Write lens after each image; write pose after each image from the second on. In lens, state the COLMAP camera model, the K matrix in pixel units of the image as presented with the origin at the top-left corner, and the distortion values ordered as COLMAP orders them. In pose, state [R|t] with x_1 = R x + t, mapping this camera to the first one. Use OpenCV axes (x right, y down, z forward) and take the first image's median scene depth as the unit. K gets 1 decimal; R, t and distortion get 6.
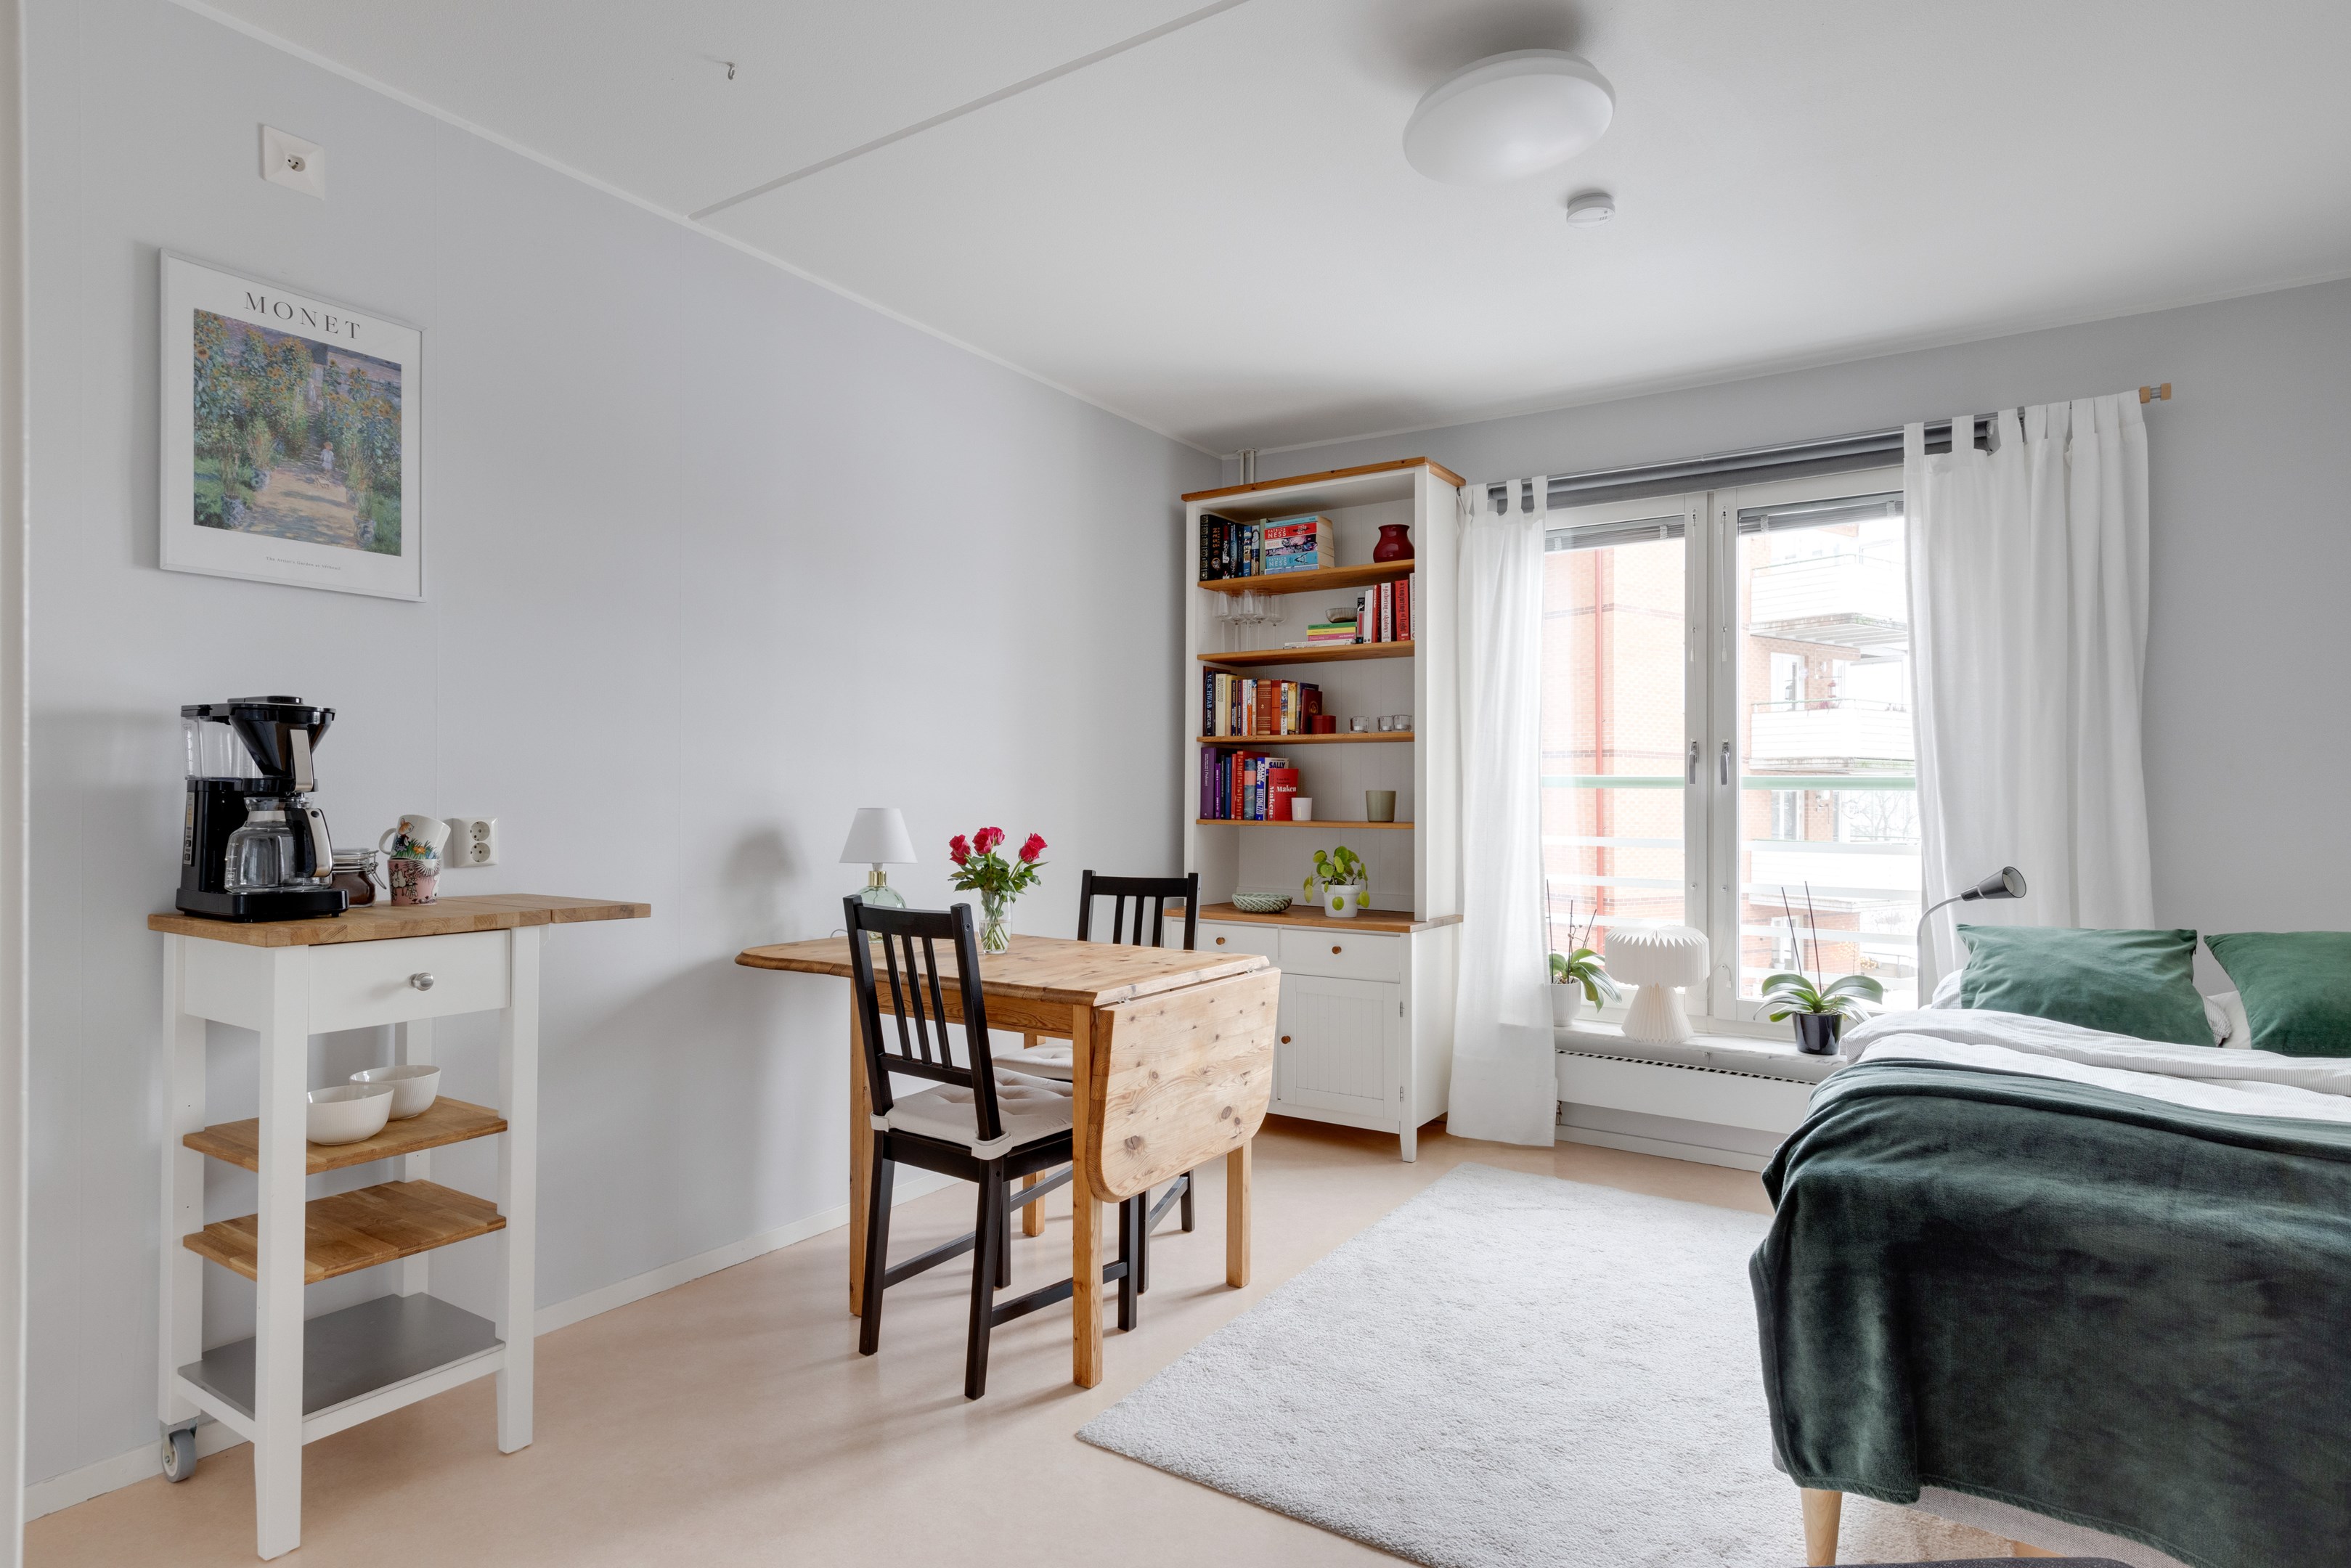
lens RADIAL K [[1212.5, 0, 1163.3], [0, 1212.5, 778.9], [0, 0, 1]] dist [0.009265, -0.000476]
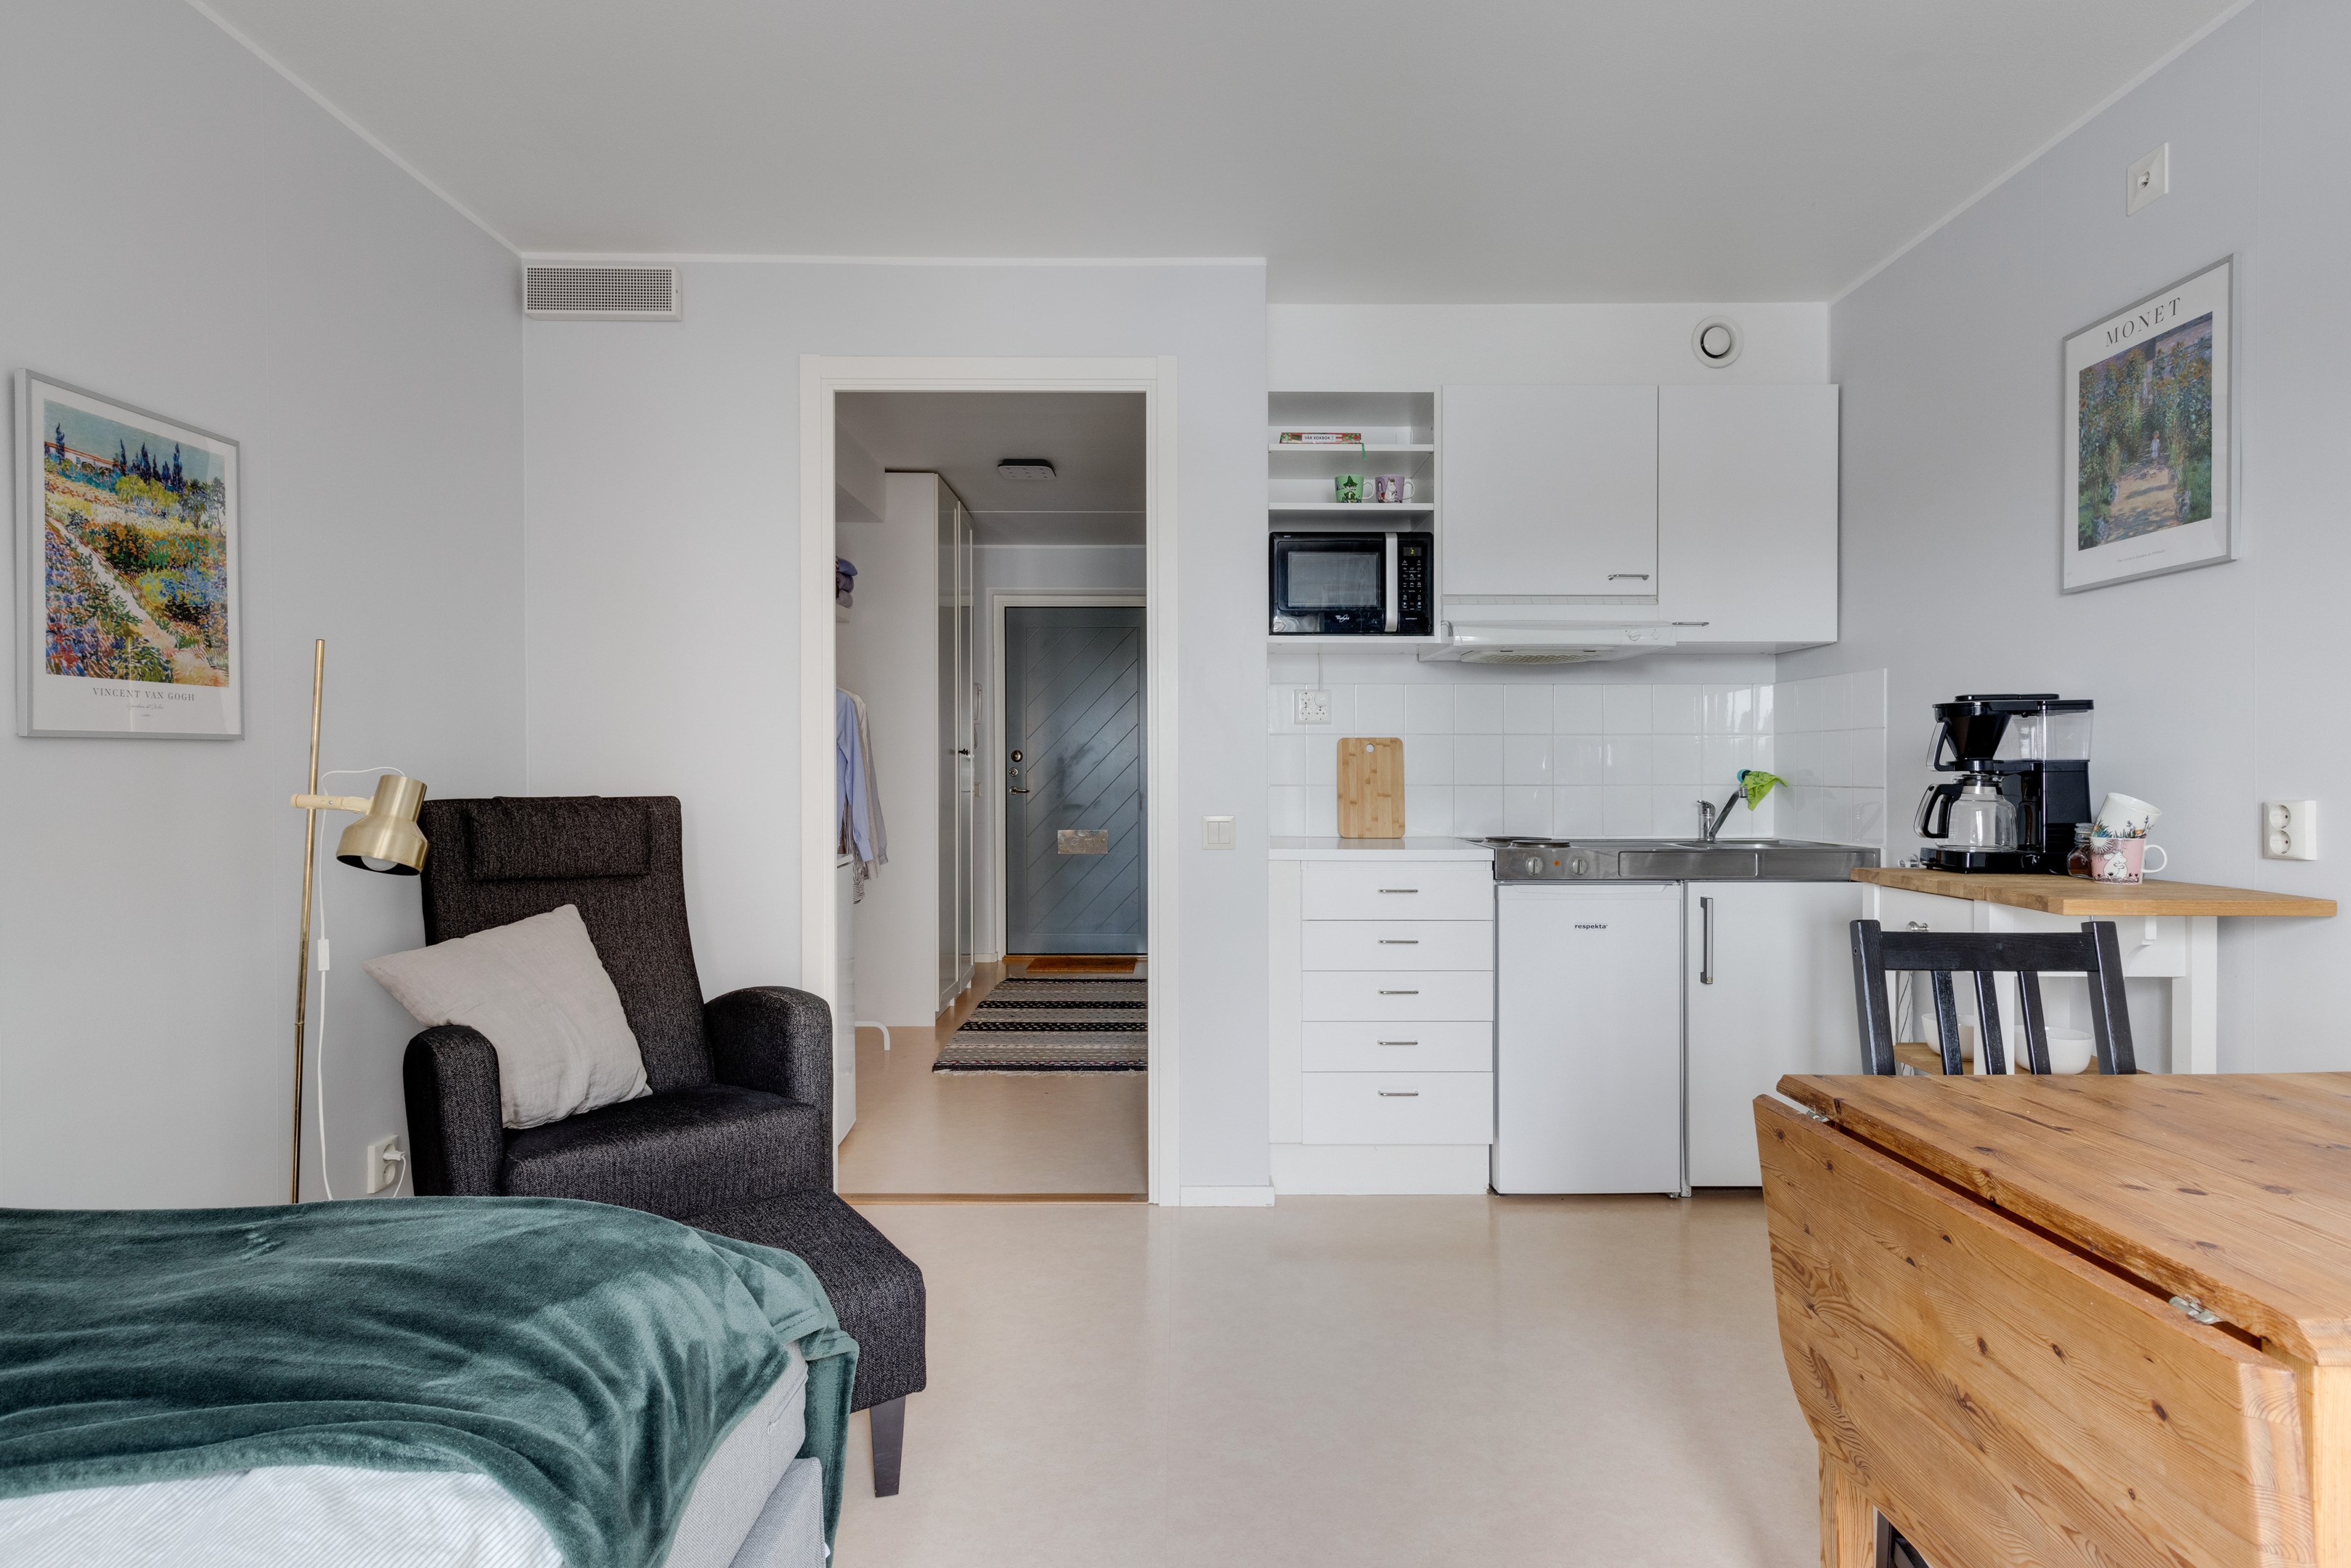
lens RADIAL K [[1253.3, 0, 1185.3], [0, 1253.3, 775.4], [0, 0, 1]] dist [-0.001934, -0.002609]
pose [[-0.816143, -0.003916, -0.577837, 0.773584], [0.006873, 0.999841, -0.016483, 0.034817], [0.577809, -0.017424, -0.815986, 1.793849]]
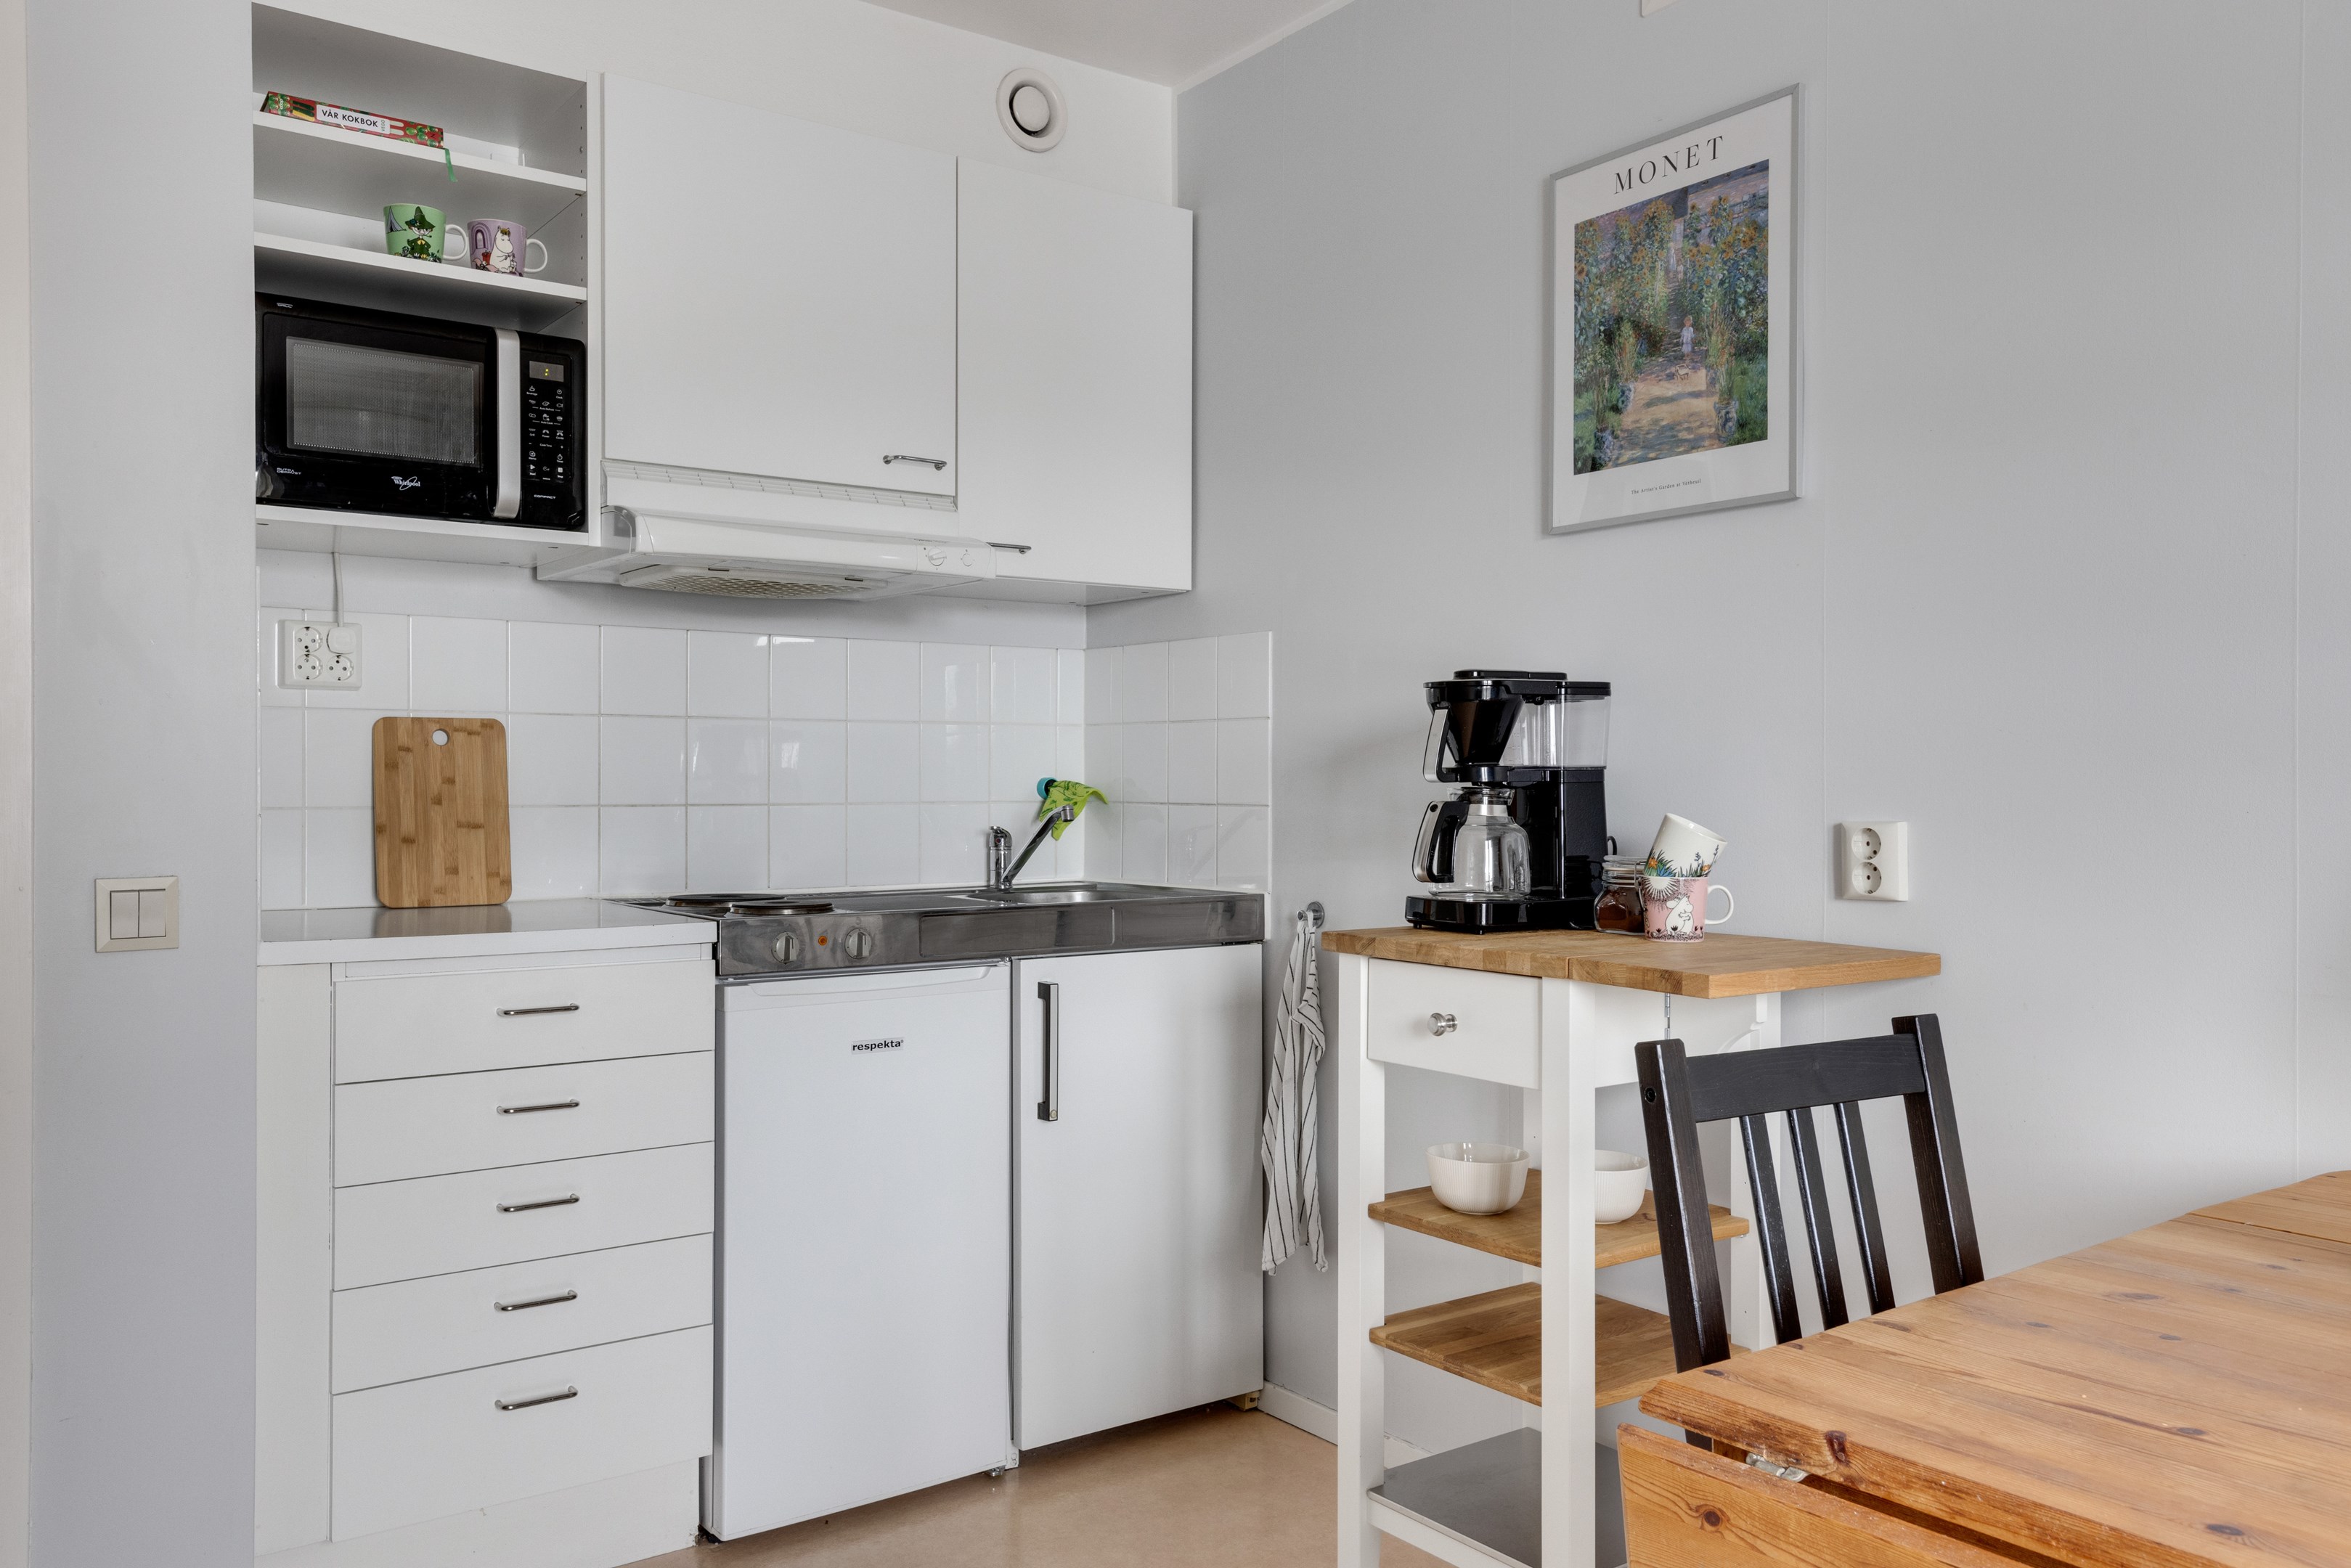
lens RADIAL K [[1757.0, 0, 1183.6], [0, 1757.0, 775.7], [0, 0, 1]] dist [0.025808, -0.009032]
pose [[-0.314500, -0.007850, -0.949225, 0.576237], [0.016445, 0.999771, -0.013716, 0.022140], [0.949115, -0.019924, -0.314299, 1.349073]]
